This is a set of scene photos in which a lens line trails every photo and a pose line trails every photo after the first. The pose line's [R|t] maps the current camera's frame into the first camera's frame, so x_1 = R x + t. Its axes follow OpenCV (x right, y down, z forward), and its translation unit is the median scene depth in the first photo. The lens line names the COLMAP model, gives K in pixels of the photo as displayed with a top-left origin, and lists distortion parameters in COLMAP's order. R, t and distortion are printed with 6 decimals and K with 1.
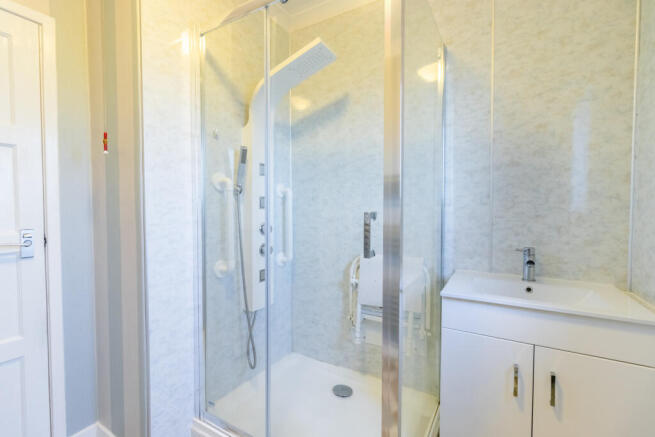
lens RADIAL K [[304.9, 0, 324.4], [0, 304.9, 215.6], [0, 0, 1]] dist [0.000842, -0.000539]
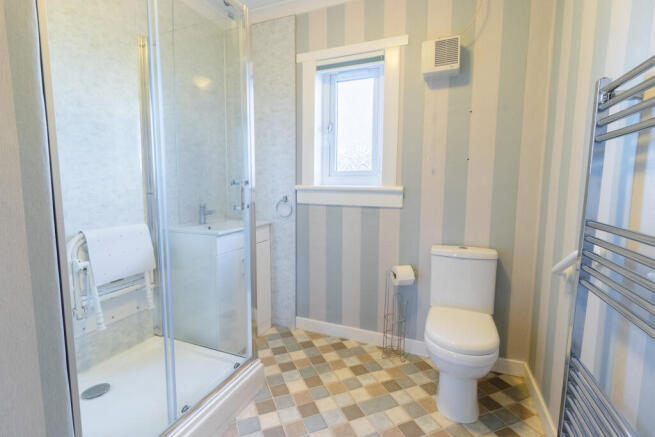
lens RADIAL K [[304.9, 0, 324.4], [0, 304.9, 215.6], [0, 0, 1]] dist [0.000842, -0.000539]
pose [[-0.139544, -0.103817, 0.984759, -0.854087], [0.015276, 0.994145, 0.106971, 0.001447], [-0.990098, 0.029970, -0.137141, 0.482389]]
